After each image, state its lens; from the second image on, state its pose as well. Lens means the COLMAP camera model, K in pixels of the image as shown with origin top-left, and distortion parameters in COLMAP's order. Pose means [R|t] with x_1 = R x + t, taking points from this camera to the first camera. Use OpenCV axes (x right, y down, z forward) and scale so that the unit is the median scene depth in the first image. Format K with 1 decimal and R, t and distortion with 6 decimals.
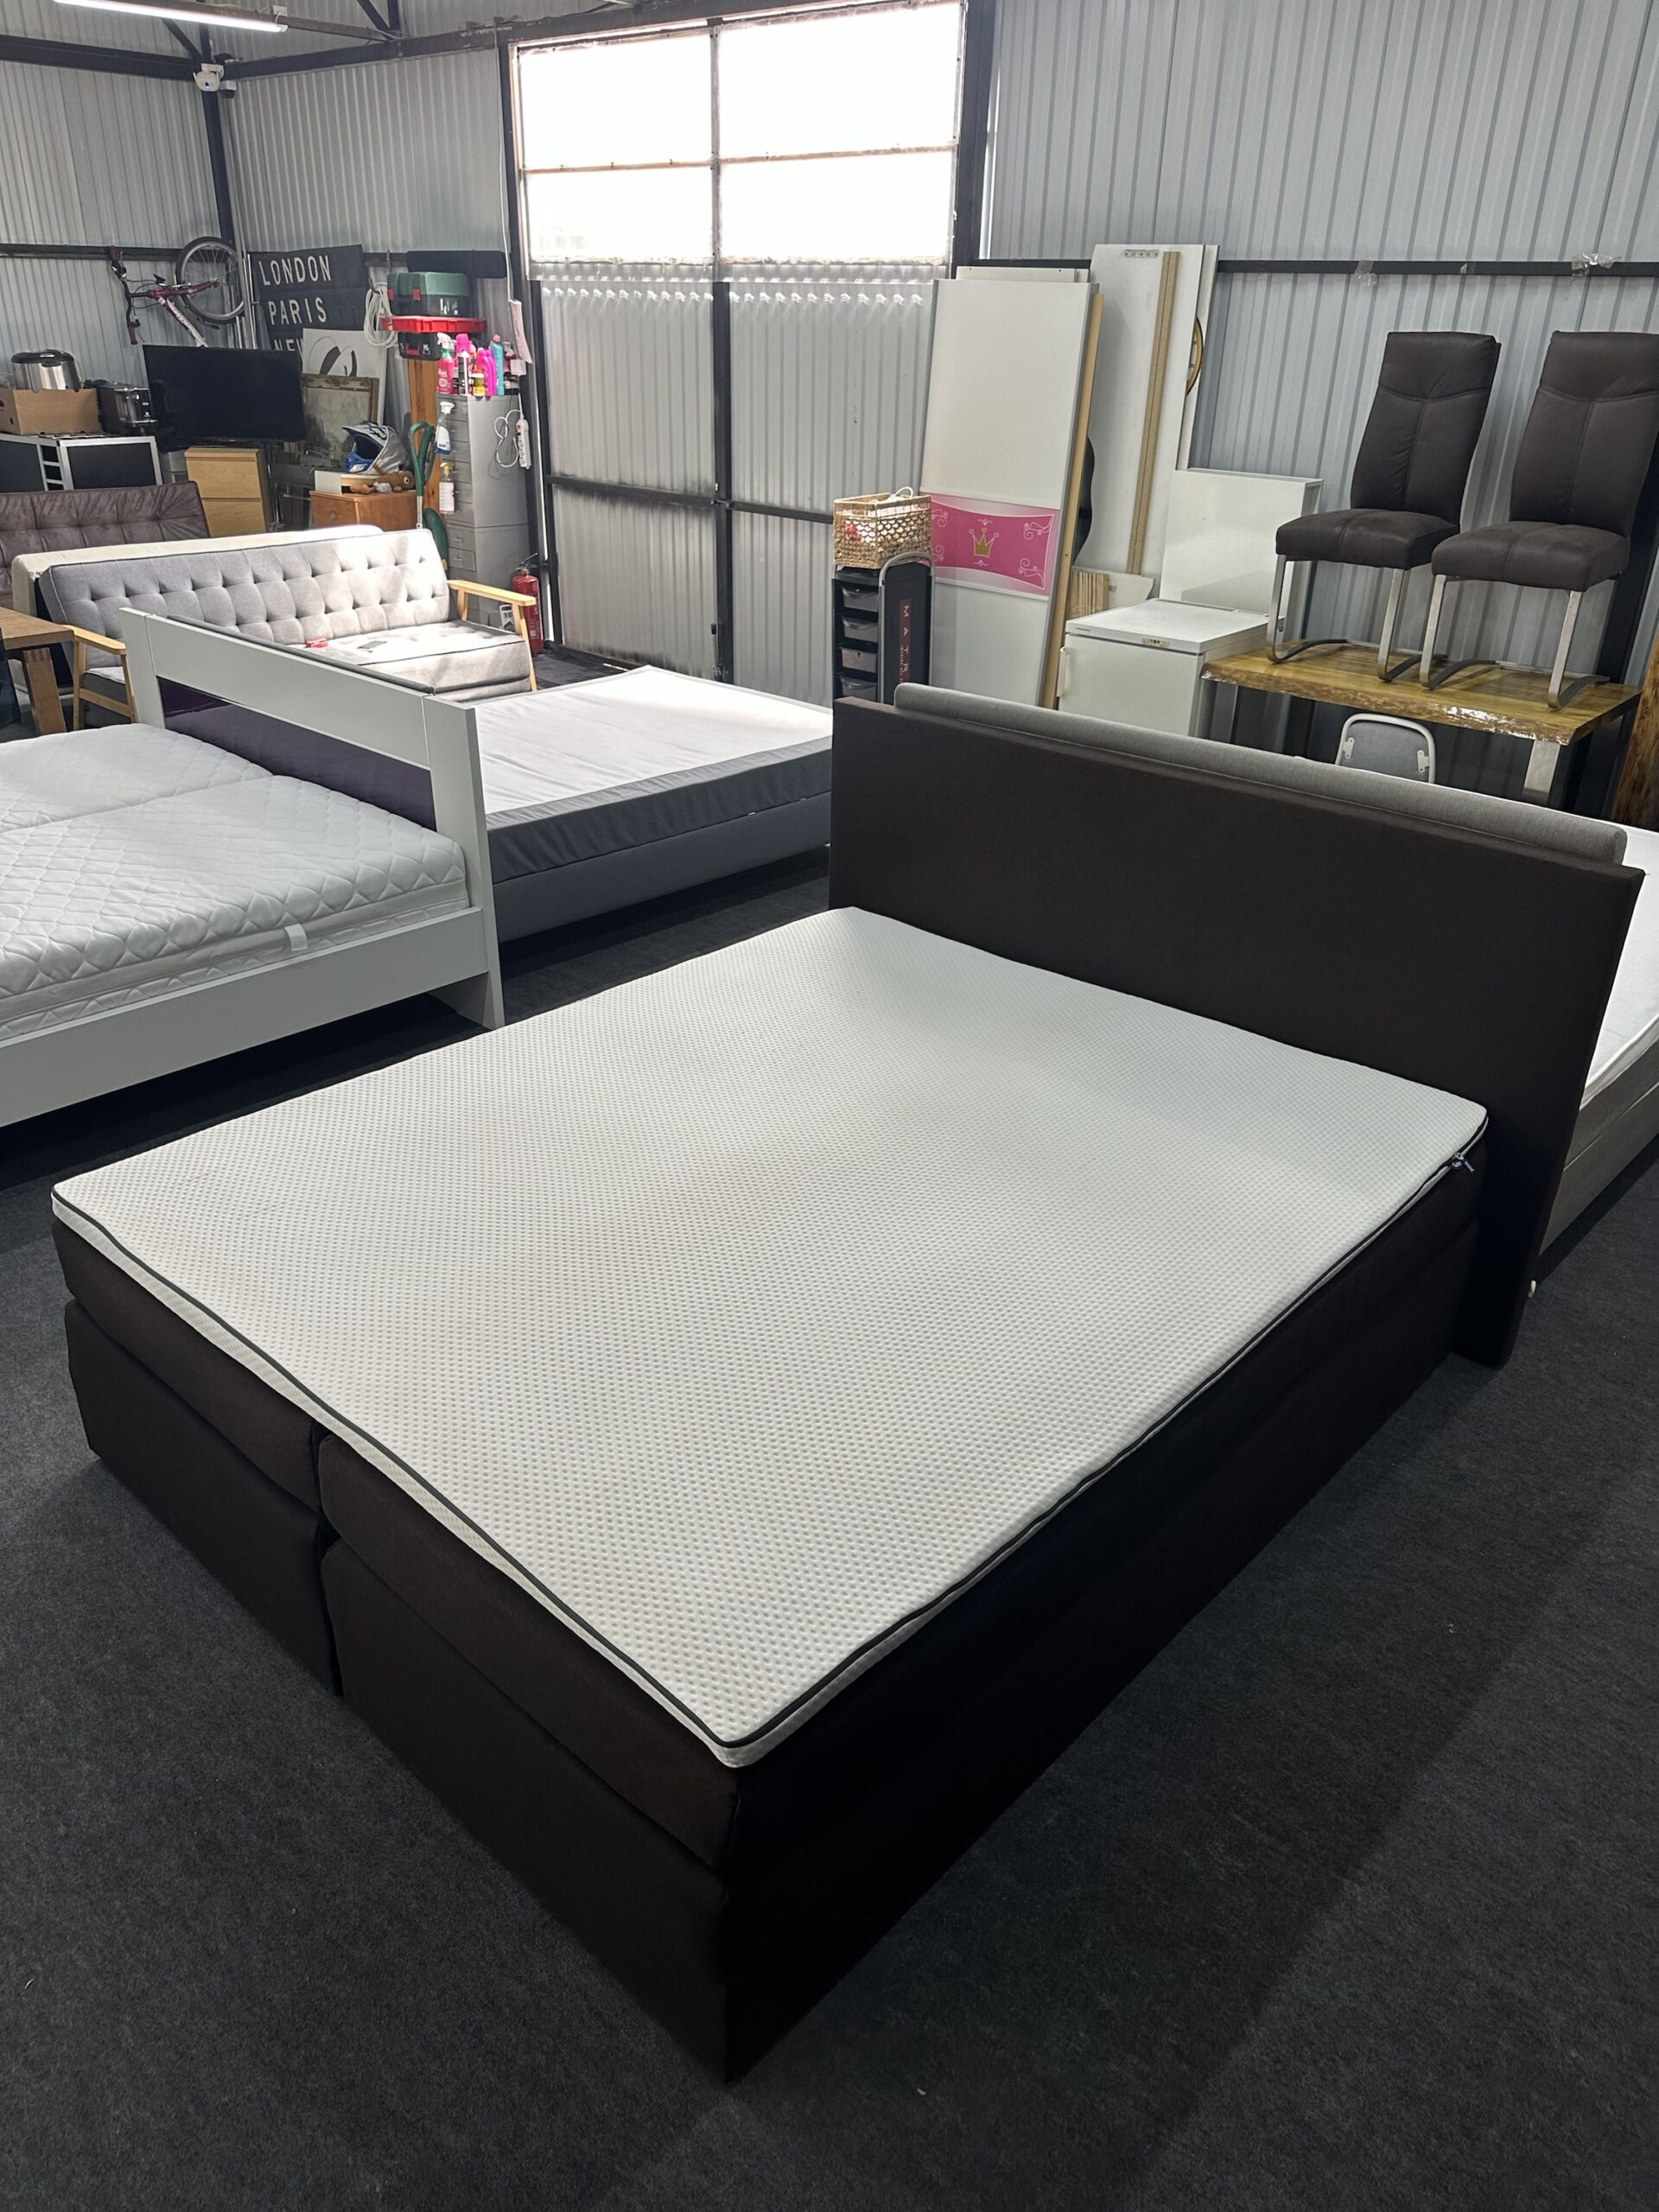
lens RADIAL K [[1559.7, 0, 808.9], [0, 1559.7, 1130.7], [0, 0, 1]] dist [0.047614, -0.058333]
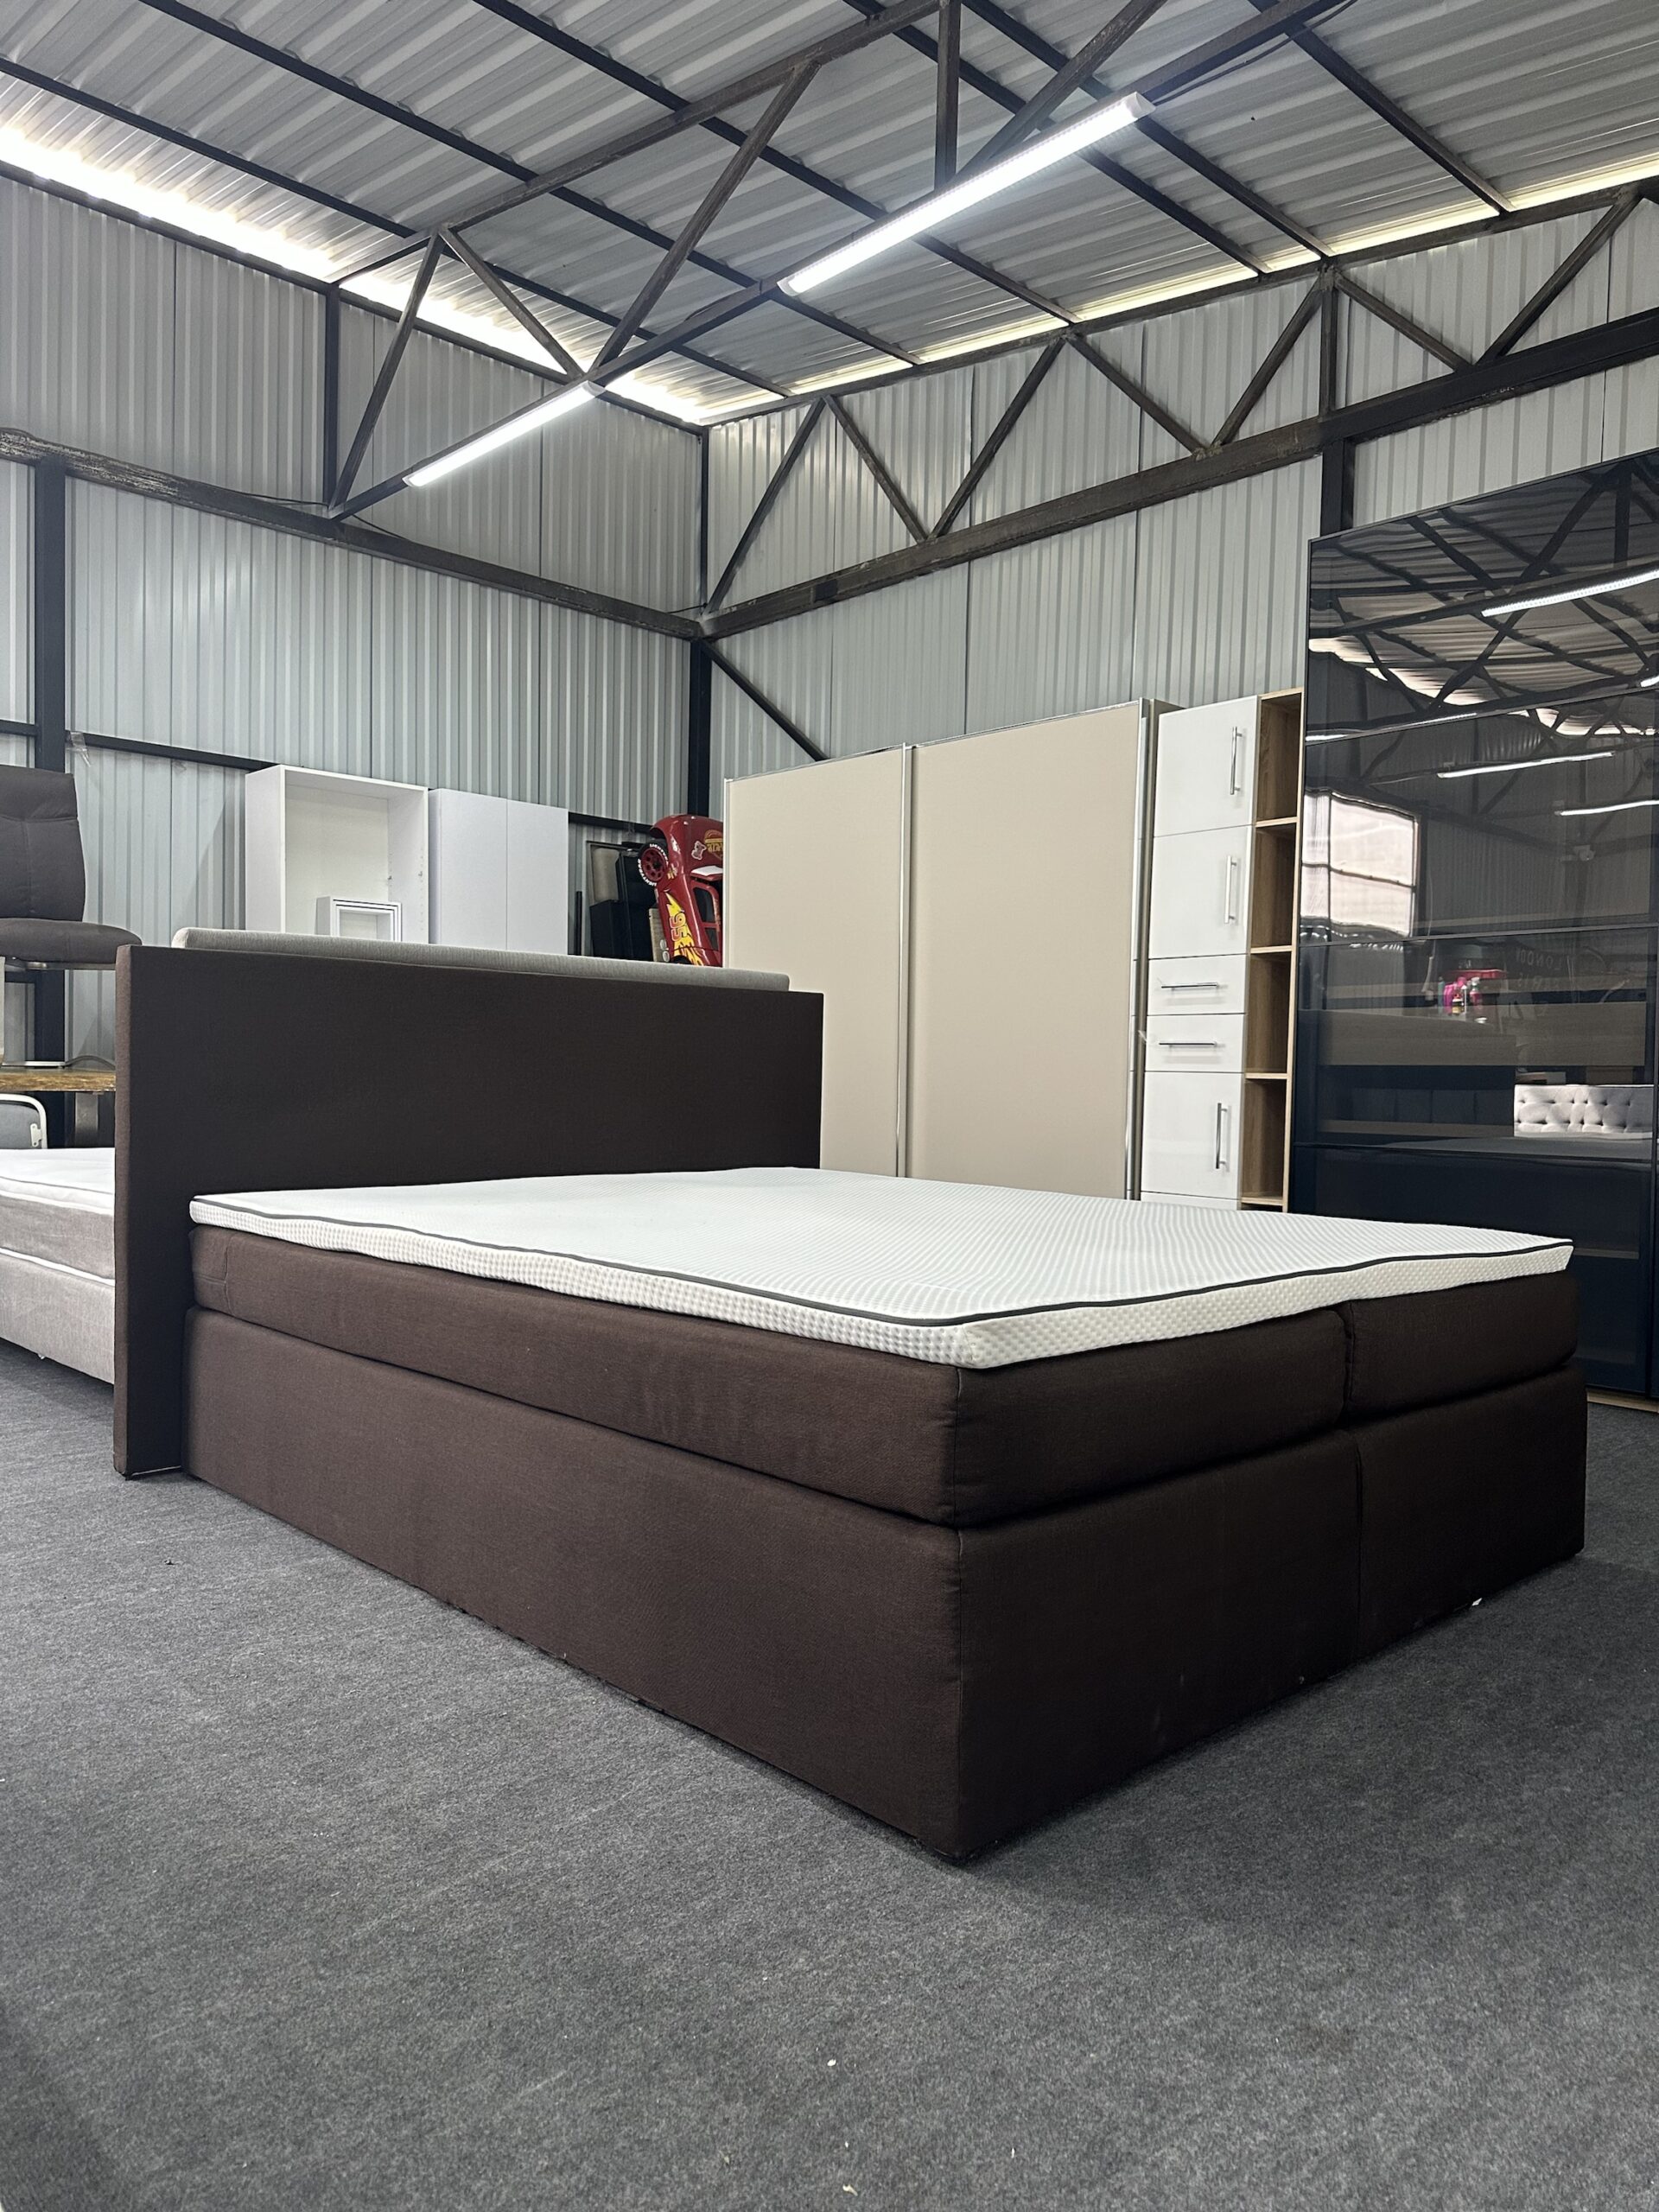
lens RADIAL K [[1559.7, 0, 841.9], [0, 1559.7, 1108.6], [0, 0, 1]] dist [0.047614, -0.058333]
pose [[0.042183, -0.040760, 0.998278, -0.574567], [0.453728, 0.890974, 0.017206, -0.038115], [-0.890141, 0.452221, 0.056078, 0.502547]]
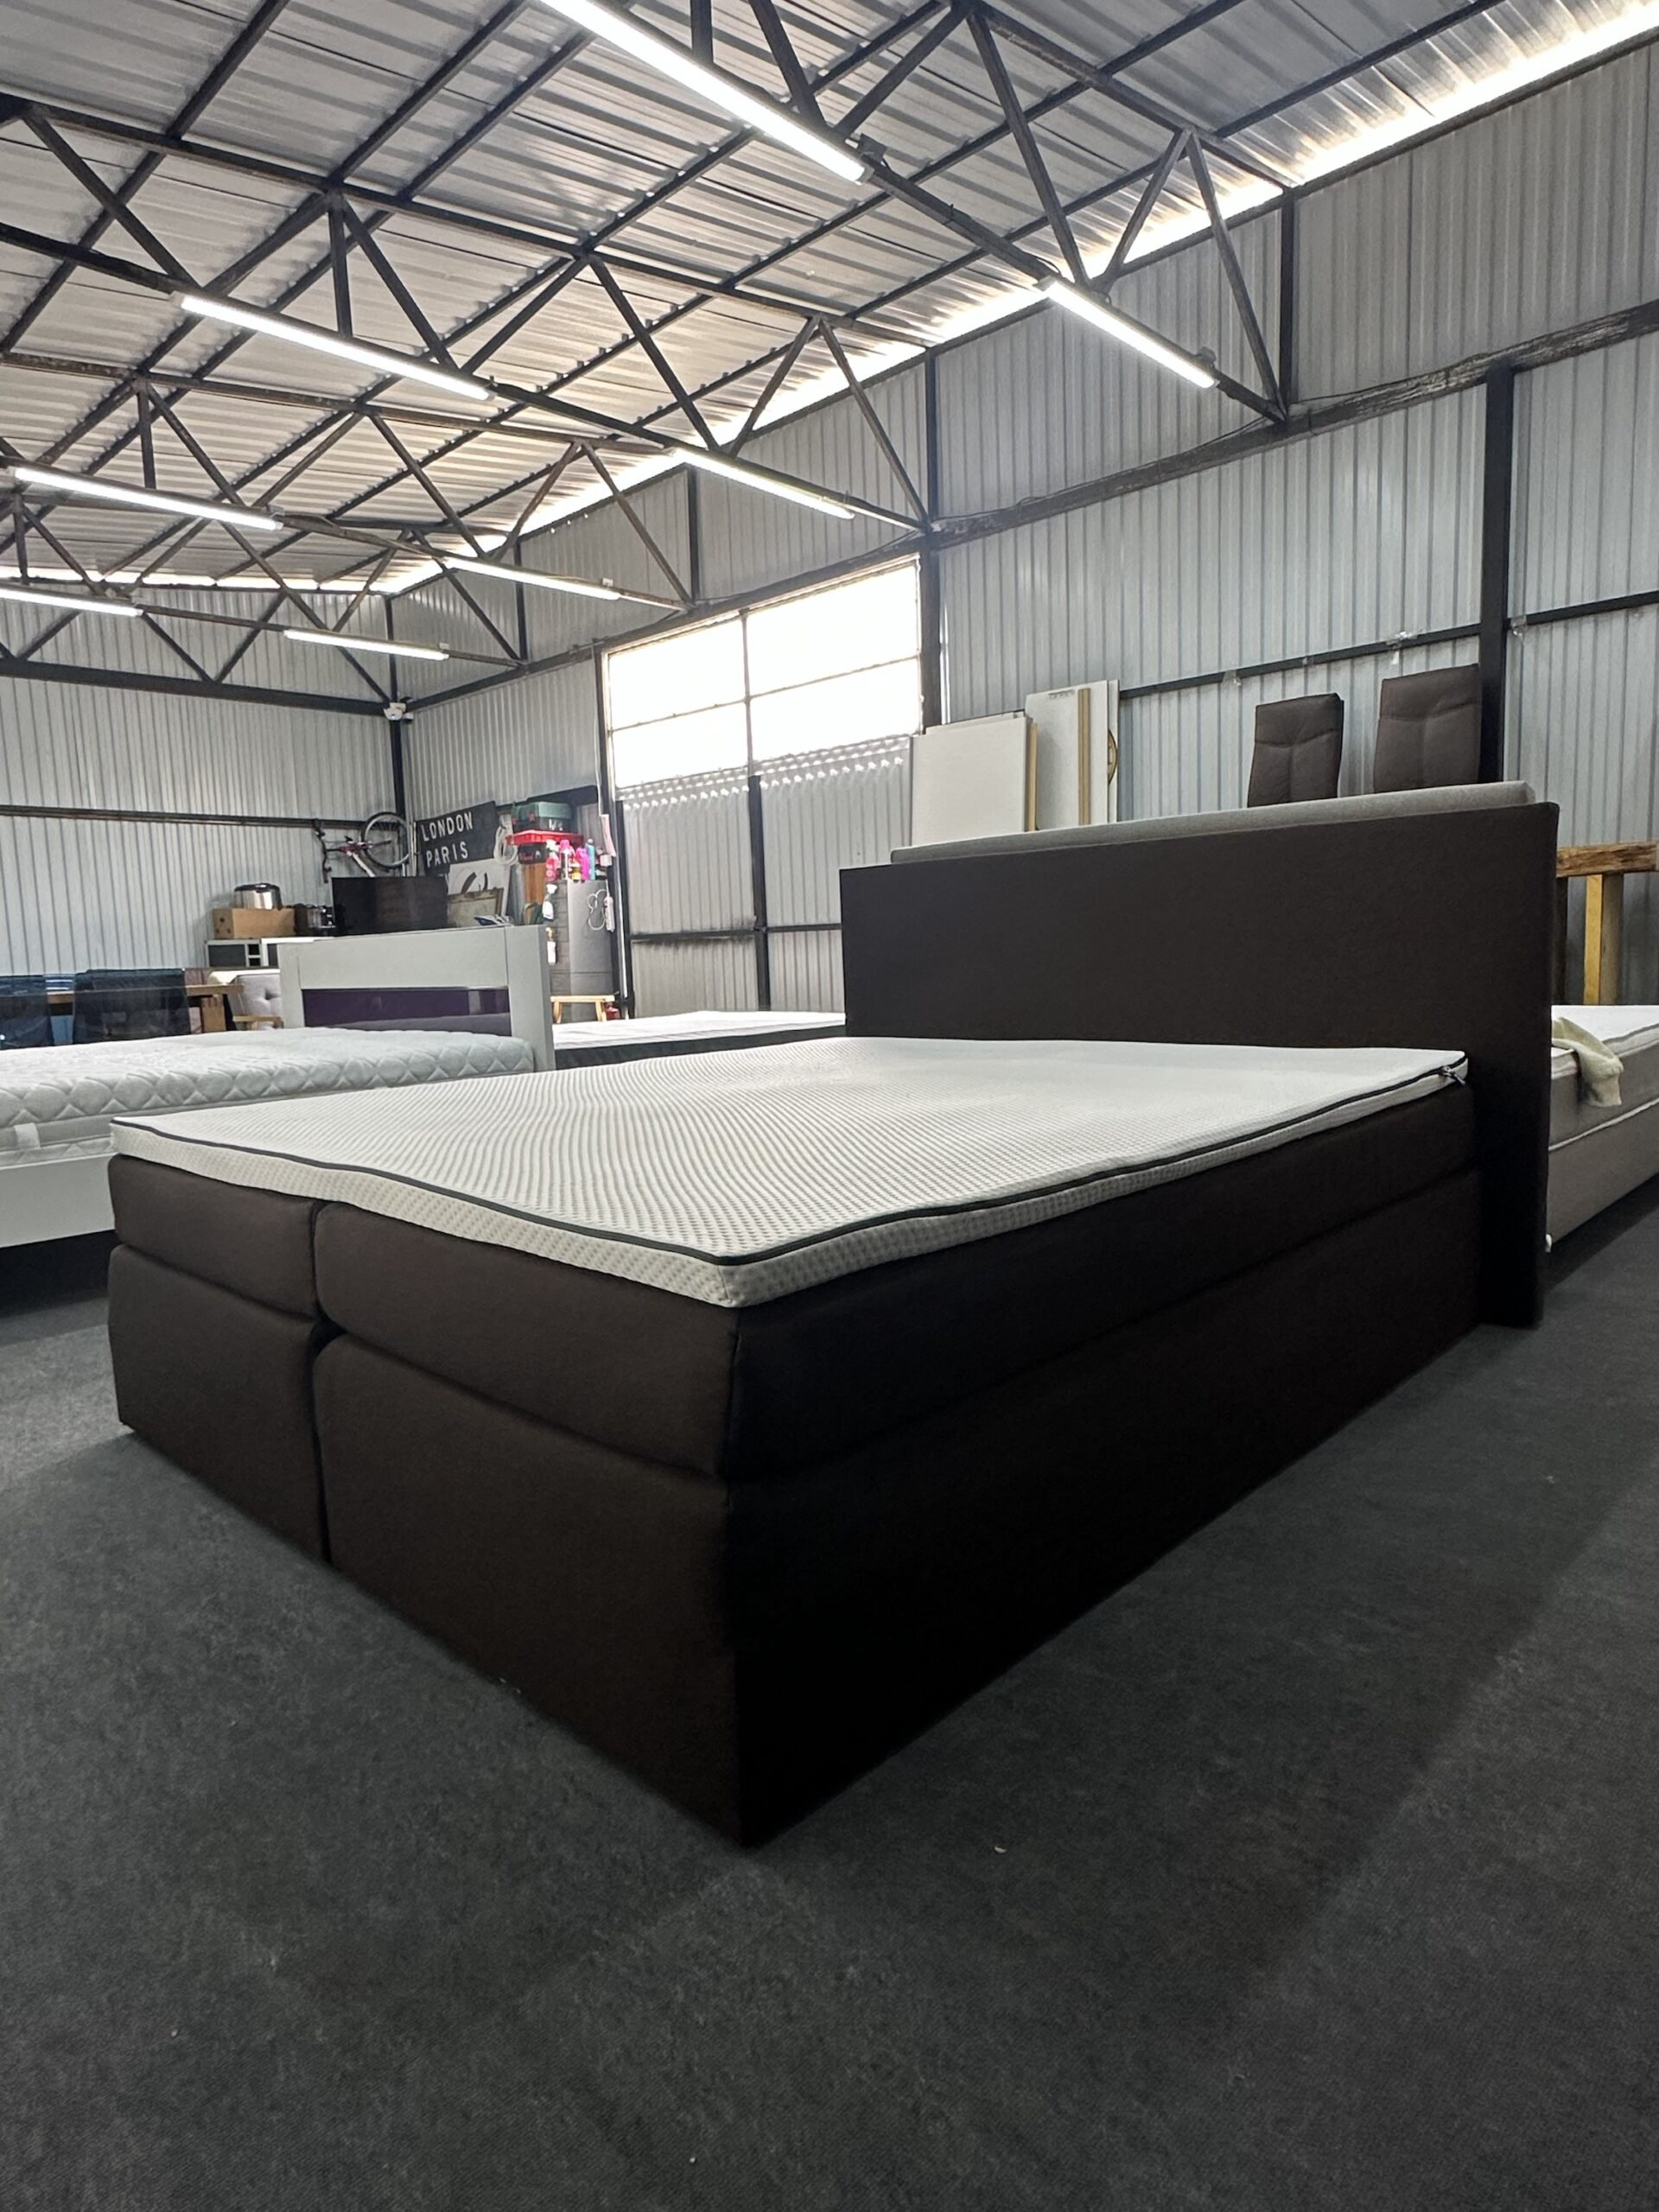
lens RADIAL K [[1290.3, 0, 806.6], [0, 1290.3, 1103.1], [0, 0, 1]] dist [-0.003524, -0.000386]
pose [[0.998277, -0.052528, -0.026152, 0.005008], [0.039554, 0.931597, -0.361334, 0.185869], [0.043343, 0.359677, 0.932070, 0.106517]]
